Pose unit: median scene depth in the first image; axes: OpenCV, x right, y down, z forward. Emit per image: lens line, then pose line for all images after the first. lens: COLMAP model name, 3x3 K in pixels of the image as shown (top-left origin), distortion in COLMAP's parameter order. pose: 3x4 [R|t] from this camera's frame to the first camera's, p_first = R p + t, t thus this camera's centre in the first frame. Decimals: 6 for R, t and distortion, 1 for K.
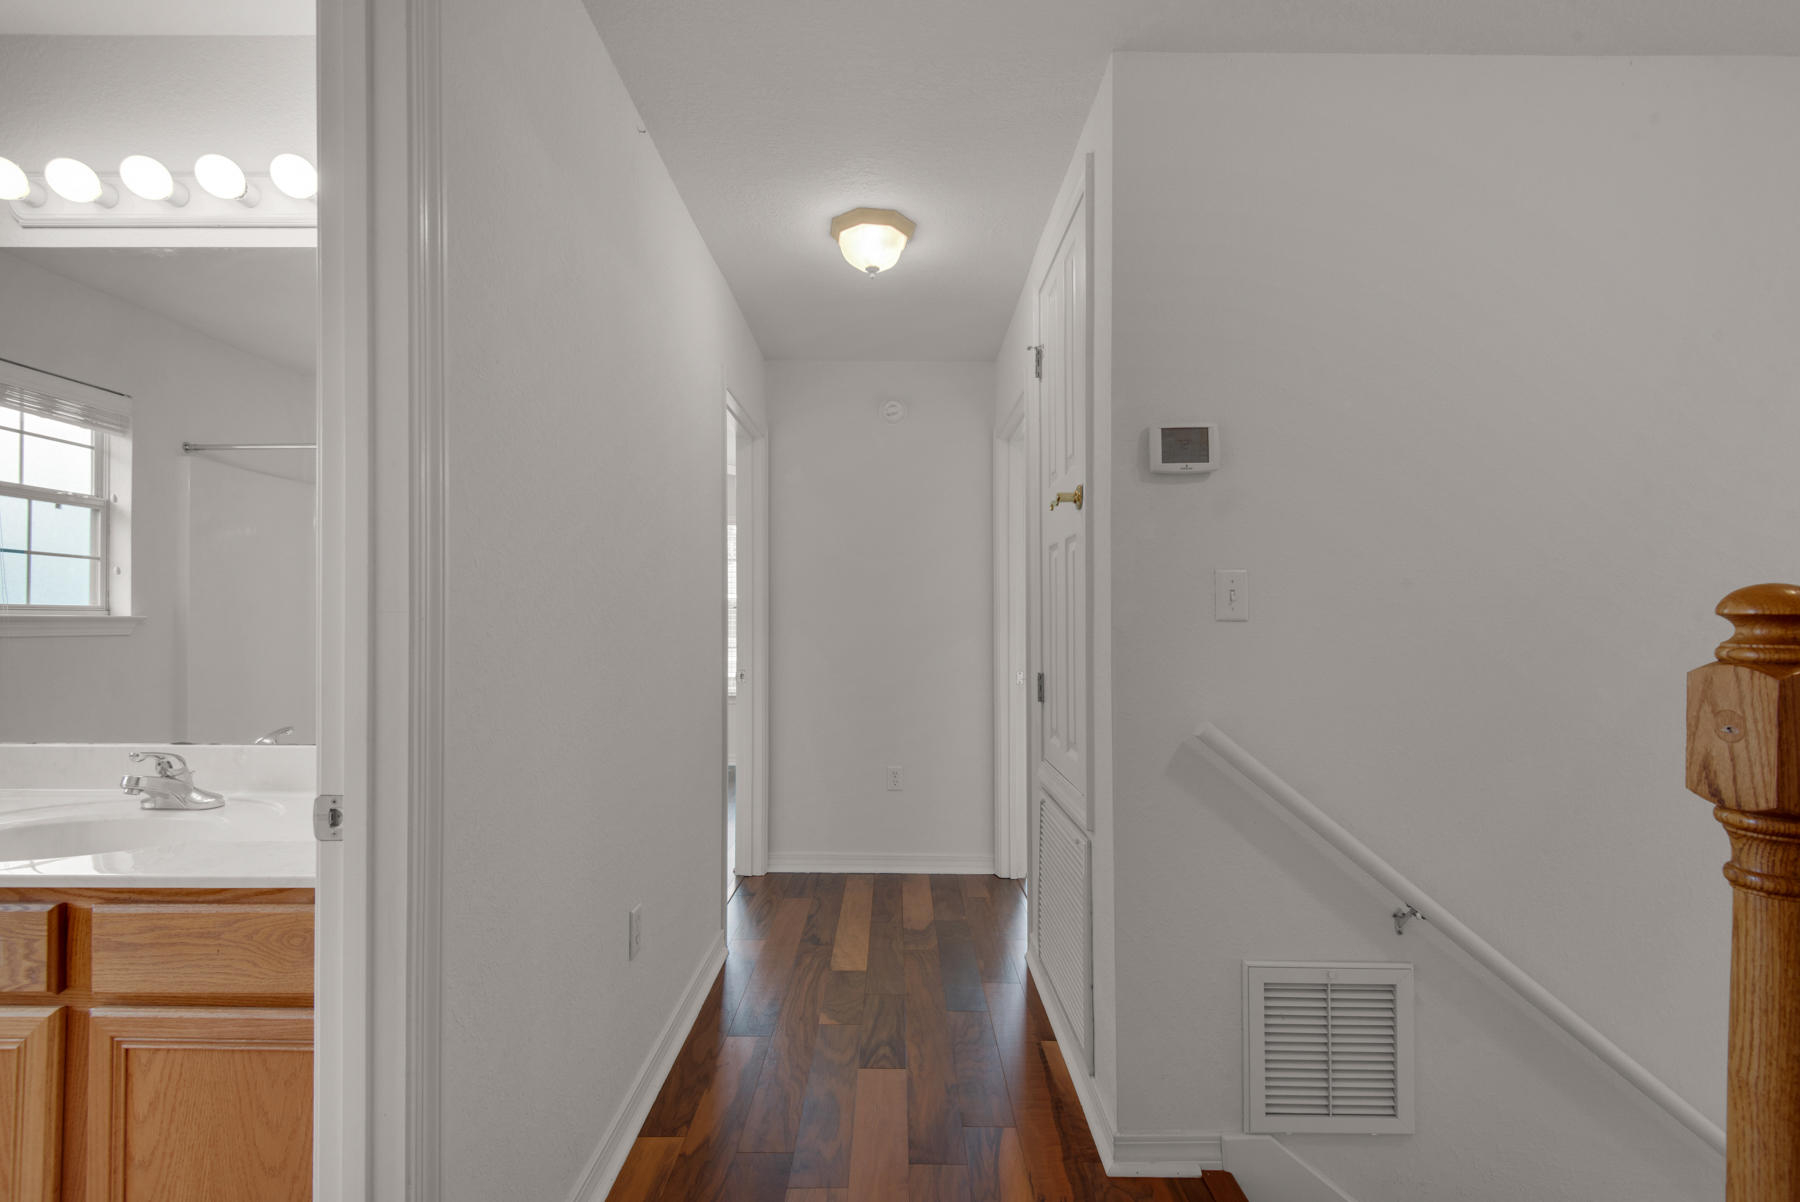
lens RADIAL K [[827.1, 0, 890.1], [0, 827.1, 608.4], [0, 0, 1]] dist [0.002140, 0.001295]
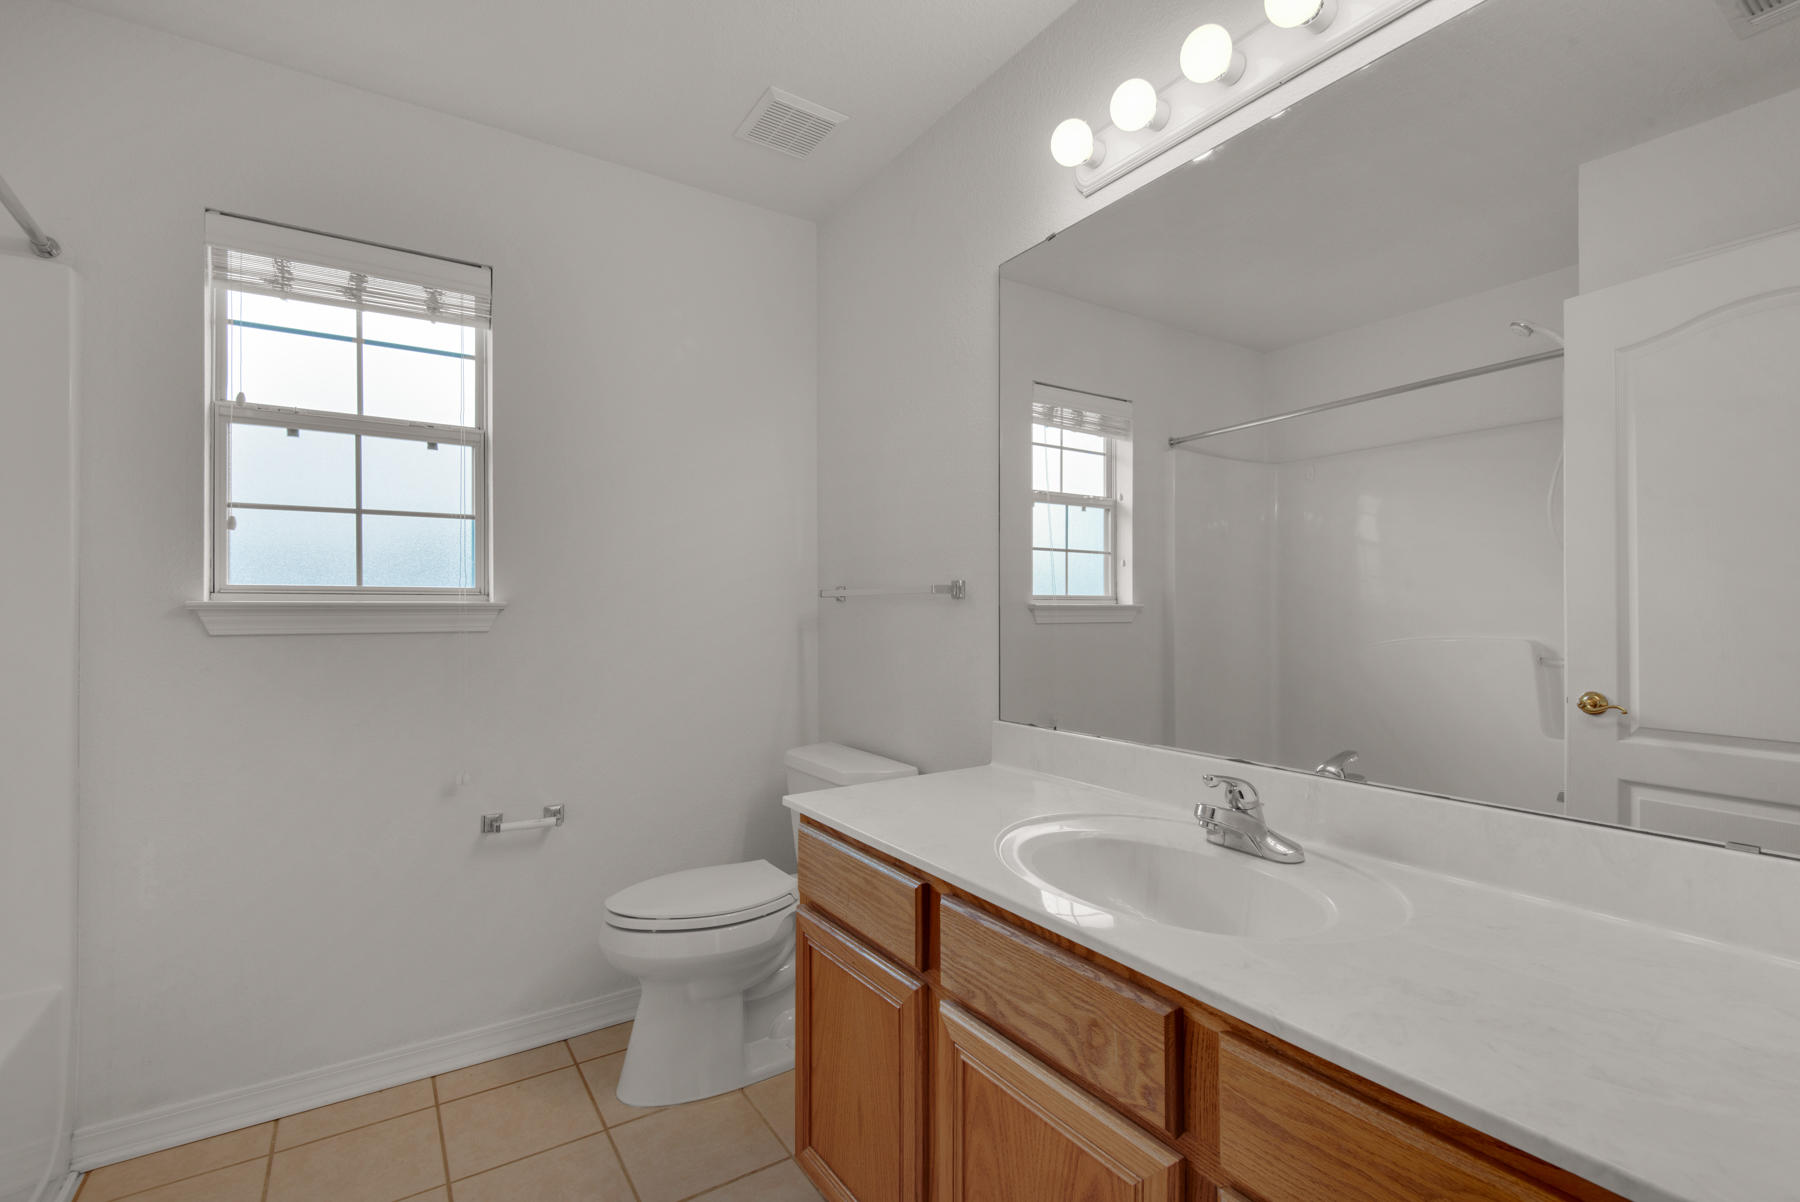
lens RADIAL K [[827.1, 0, 896.2], [0, 827.1, 603.9], [0, 0, 1]] dist [0.002140, 0.001295]
pose [[0.554792, -0.005593, -0.831970, -0.552422], [0.010997, 0.999939, 0.000612, 0.011728], [0.831916, -0.009489, 0.554820, 0.422690]]
